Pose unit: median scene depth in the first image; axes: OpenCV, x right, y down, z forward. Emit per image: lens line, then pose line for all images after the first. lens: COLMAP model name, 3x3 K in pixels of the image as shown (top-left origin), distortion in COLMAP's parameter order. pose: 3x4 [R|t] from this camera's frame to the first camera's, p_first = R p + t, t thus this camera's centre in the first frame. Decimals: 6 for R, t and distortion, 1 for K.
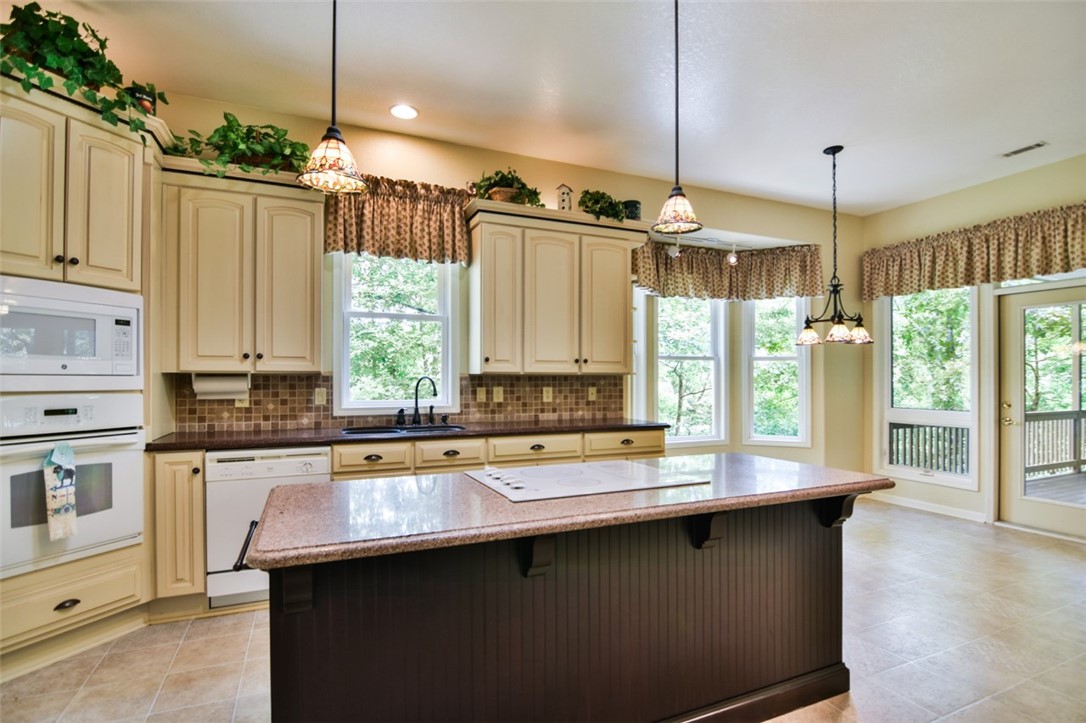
lens RADIAL K [[515.0, 0, 542.7], [0, 515.0, 375.8], [0, 0, 1]] dist [-0.002419, -0.013728]
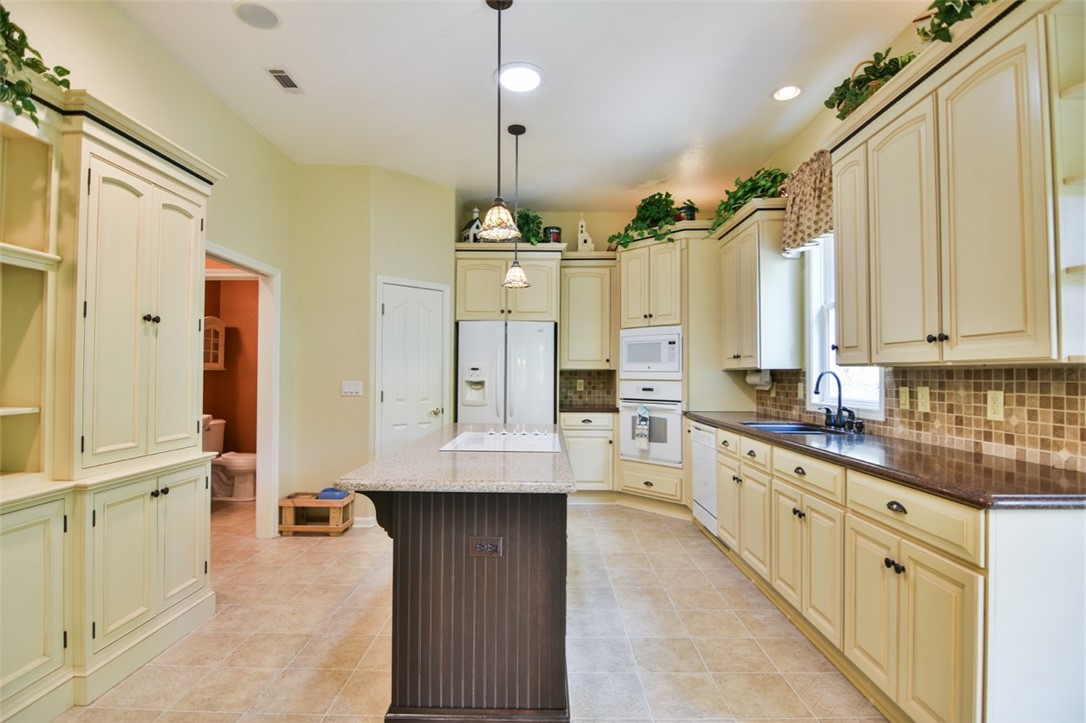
lens RADIAL K [[532.0, 0, 539.7], [0, 532.0, 363.6], [0, 0, 1]] dist [-0.002573, -0.014004]
pose [[-0.407256, -0.020034, -0.913094, 0.741296], [-0.001093, 0.999769, -0.021448, 0.007637], [0.913313, -0.007737, -0.407184, 0.903355]]
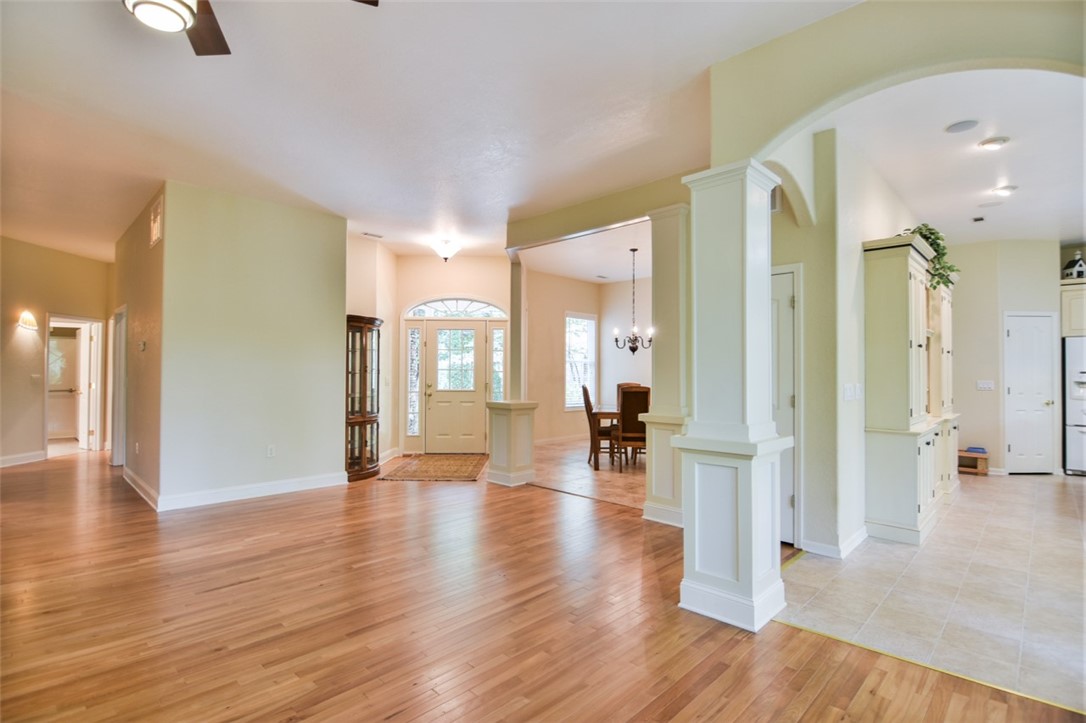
lens RADIAL K [[523.4, 0, 537.2], [0, 523.4, 362.6], [0, 0, 1]] dist [-0.001614, -0.010033]
pose [[-0.924050, -0.011367, -0.382102, 1.973428], [-0.003606, 0.999773, -0.021022, 0.002880], [0.382254, -0.018047, -0.923881, 1.119266]]
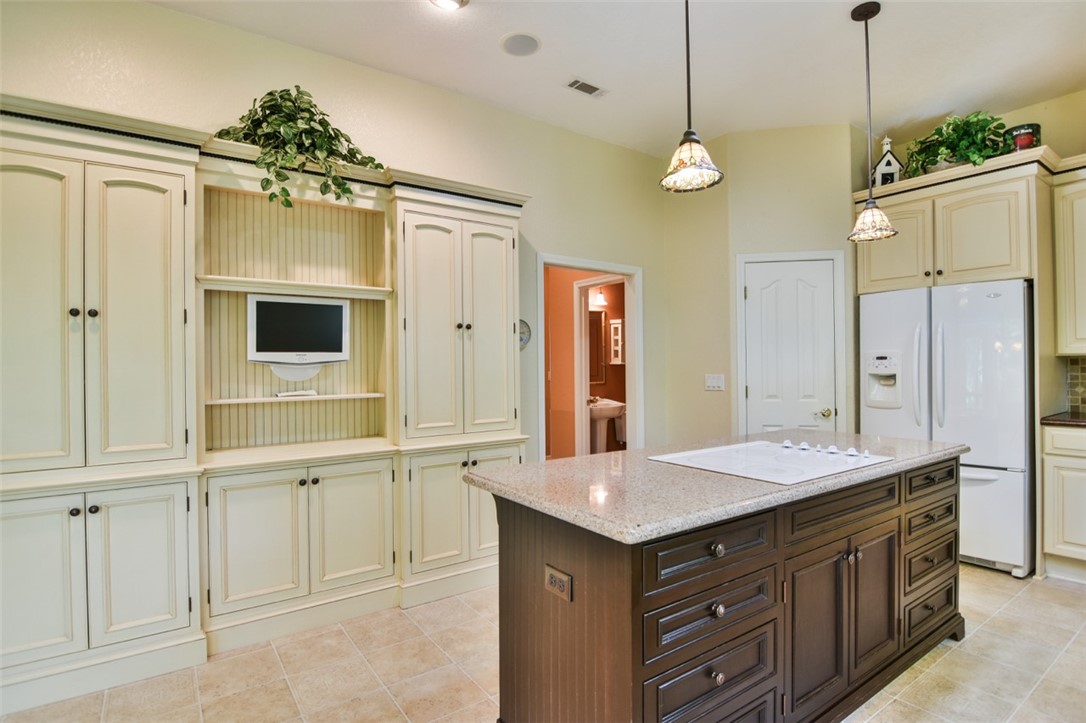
lens RADIAL K [[532.0, 0, 539.7], [0, 532.0, 363.6], [0, 0, 1]] dist [-0.002573, -0.014004]
pose [[-0.979348, 0.007177, -0.202055, 0.400912], [0.009315, 0.999910, -0.009631, 0.006554], [0.201968, -0.011314, -0.979327, 1.040744]]
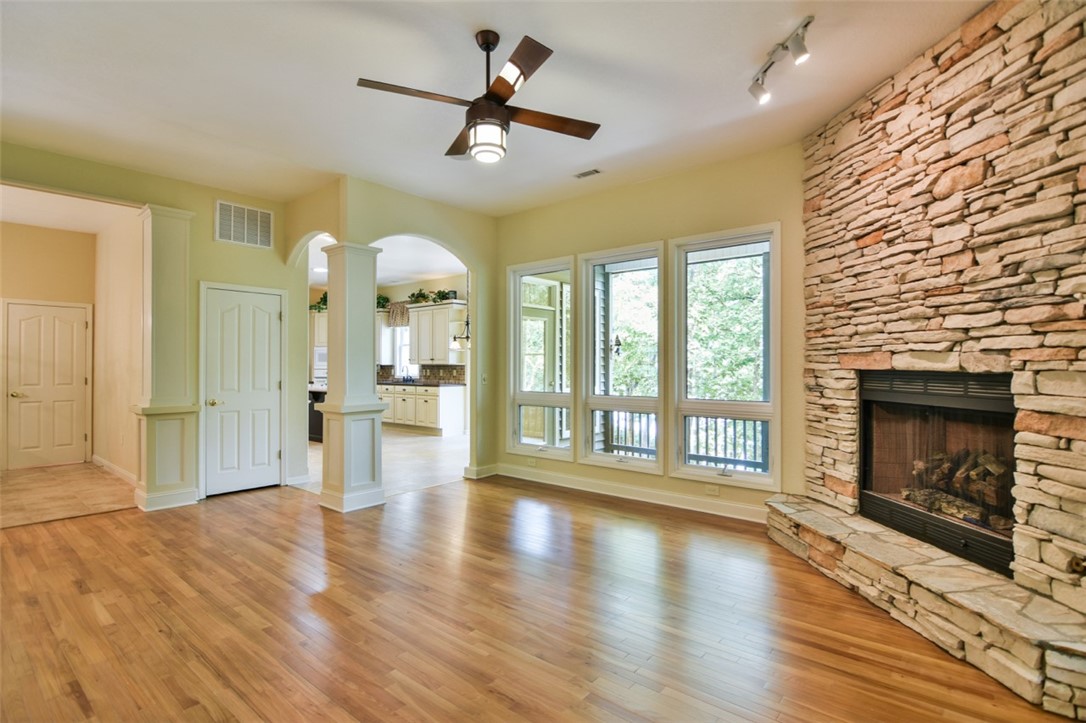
lens RADIAL K [[532.0, 0, 539.7], [0, 532.0, 363.6], [0, 0, 1]] dist [-0.002573, -0.014004]
pose [[0.443081, -0.005244, -0.896466, 2.811555], [0.004425, 0.999984, -0.003663, 0.004028], [0.896471, -0.002344, 0.443097, 0.328952]]
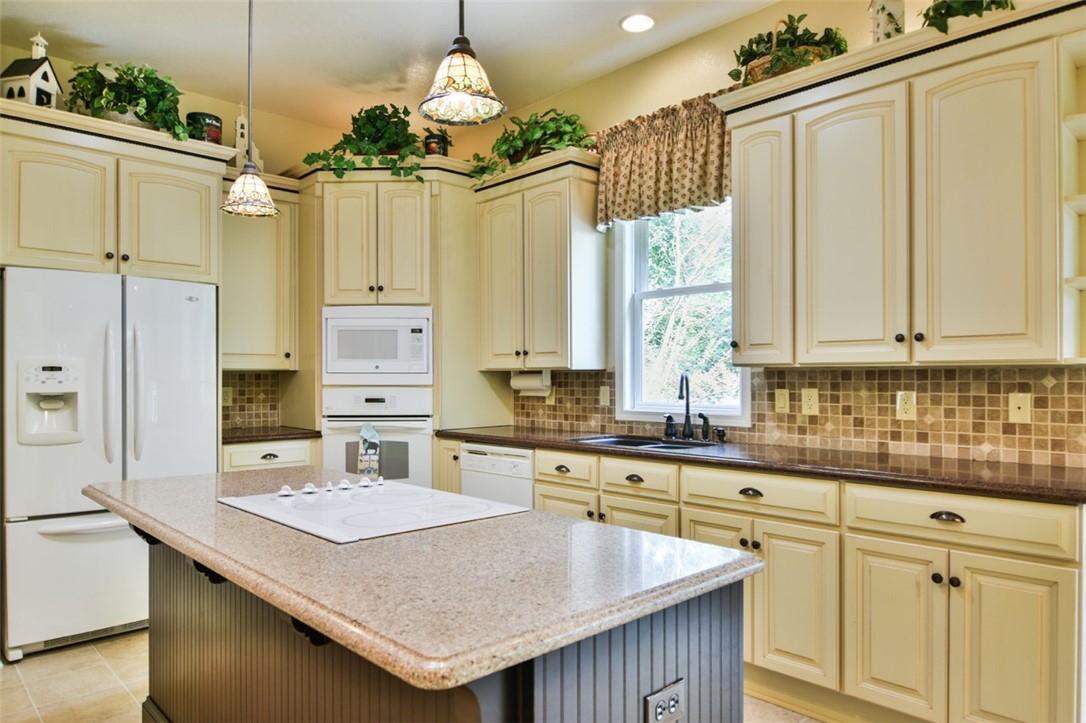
lens RADIAL K [[699.4, 0, 562.2], [0, 699.4, 377.1], [0, 0, 1]] dist [0.000781, -0.015115]
pose [[0.361836, -0.000713, -0.932242, 0.602012], [0.005805, 0.999982, 0.001489, 0.005577], [0.932224, -0.005950, 0.361833, 0.480837]]
